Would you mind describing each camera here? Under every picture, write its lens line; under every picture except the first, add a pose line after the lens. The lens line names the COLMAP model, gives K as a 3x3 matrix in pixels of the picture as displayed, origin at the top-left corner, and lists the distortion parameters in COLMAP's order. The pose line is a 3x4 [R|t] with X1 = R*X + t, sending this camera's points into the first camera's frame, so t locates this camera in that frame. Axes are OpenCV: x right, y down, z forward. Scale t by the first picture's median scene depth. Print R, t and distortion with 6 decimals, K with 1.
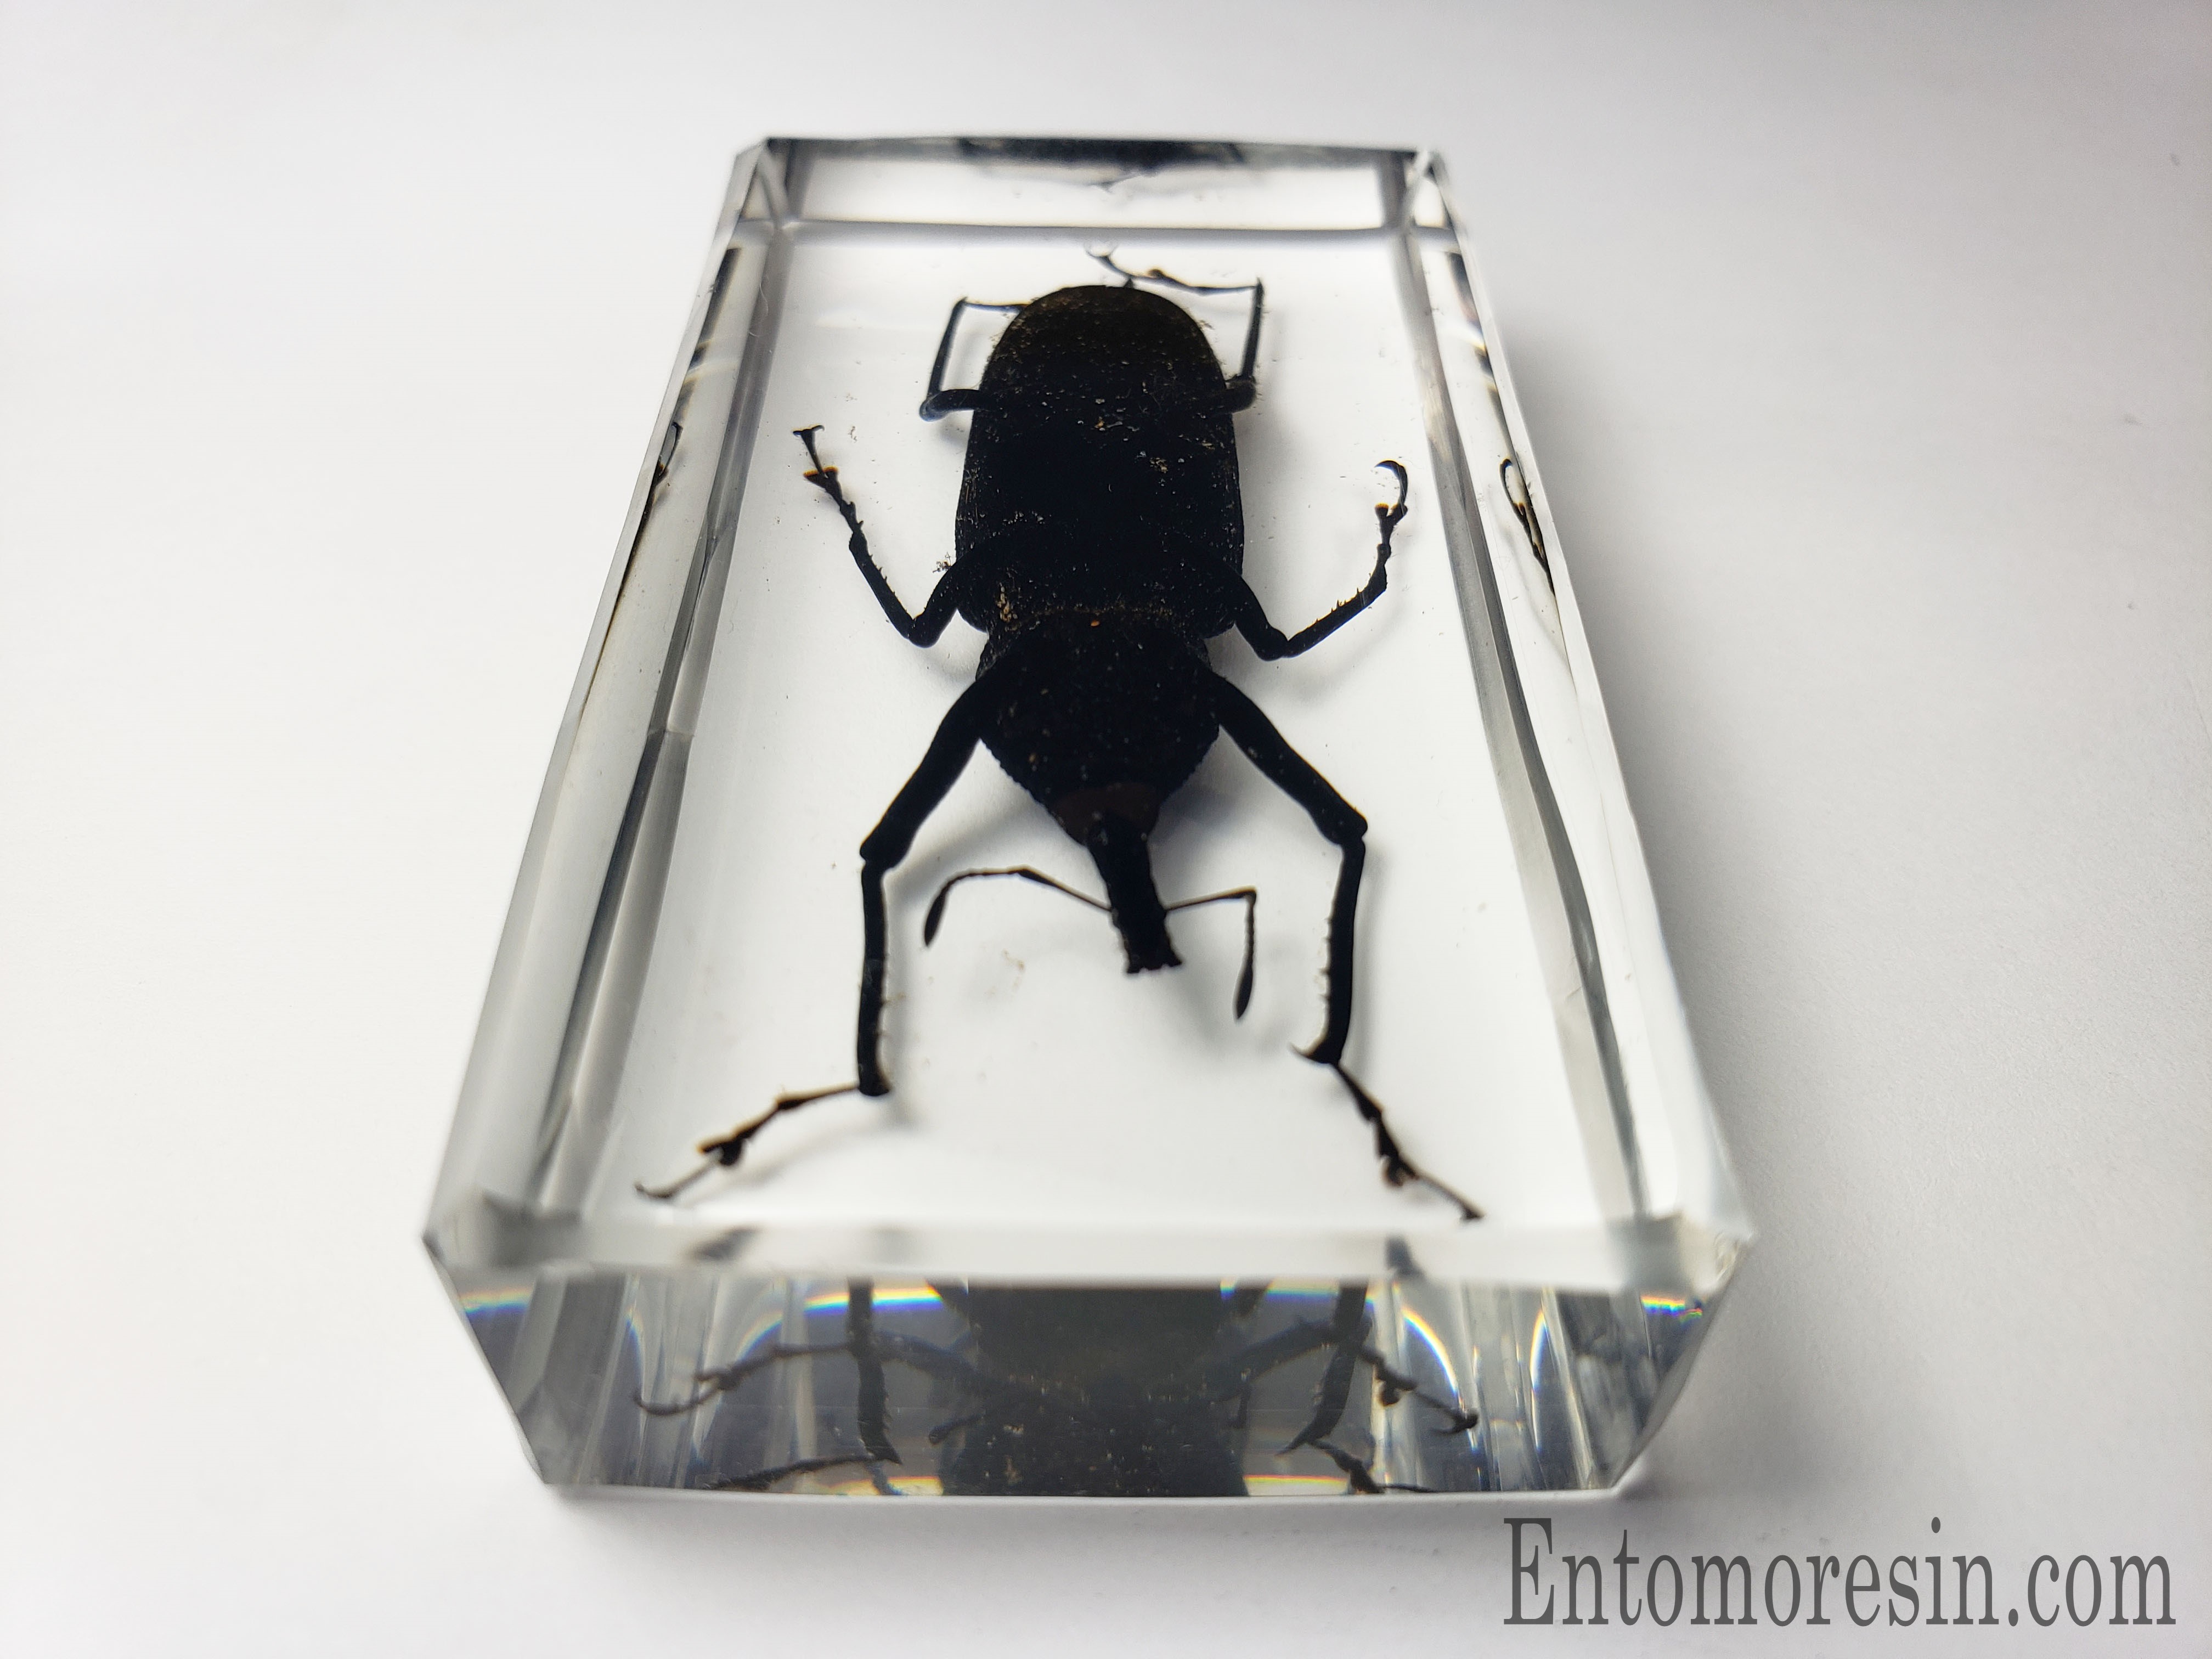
lens RADIAL K [[1760.5, 0, 1106.0], [0, 1760.5, 829.5], [0, 0, 1]] dist [0.203785, -0.641231]
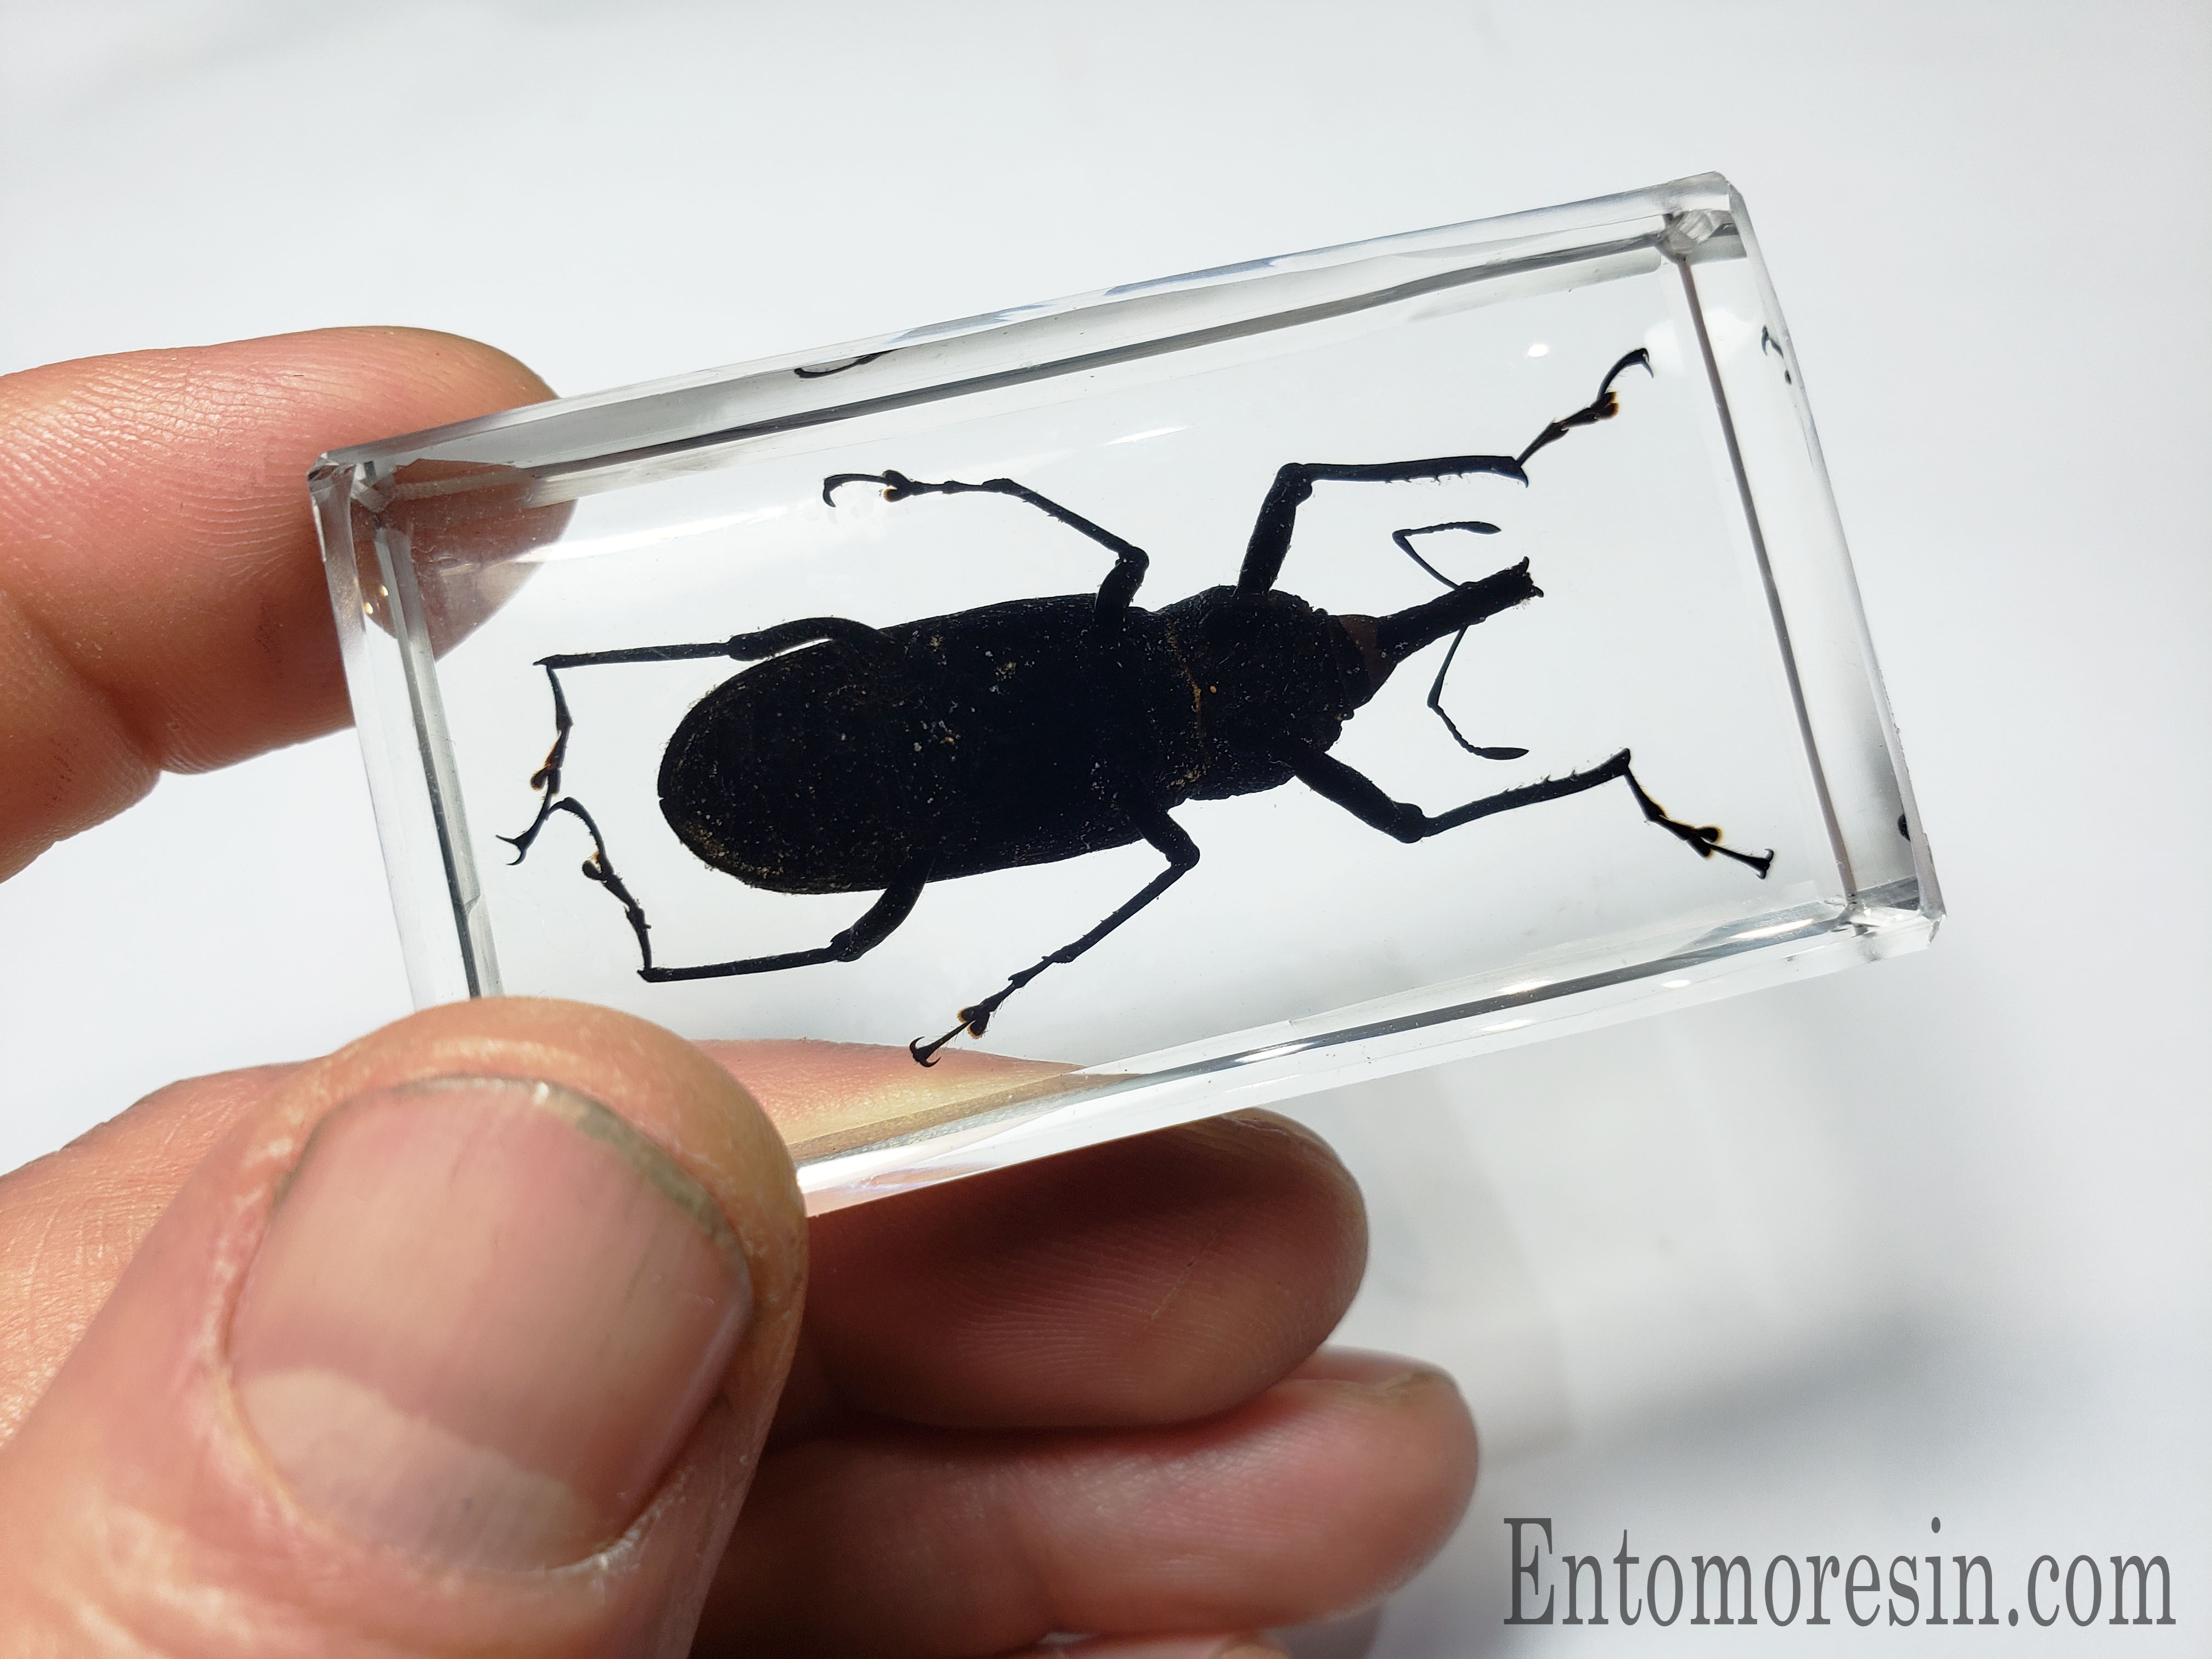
lens RADIAL K [[1760.5, 0, 1106.0], [0, 1760.5, 829.5], [0, 0, 1]] dist [0.203785, -0.641231]
pose [[-0.220921, -0.973654, 0.056490, -0.161049], [0.687198, -0.114300, 0.717422, -1.109478], [-0.692064, 0.197313, 0.694345, 0.272530]]
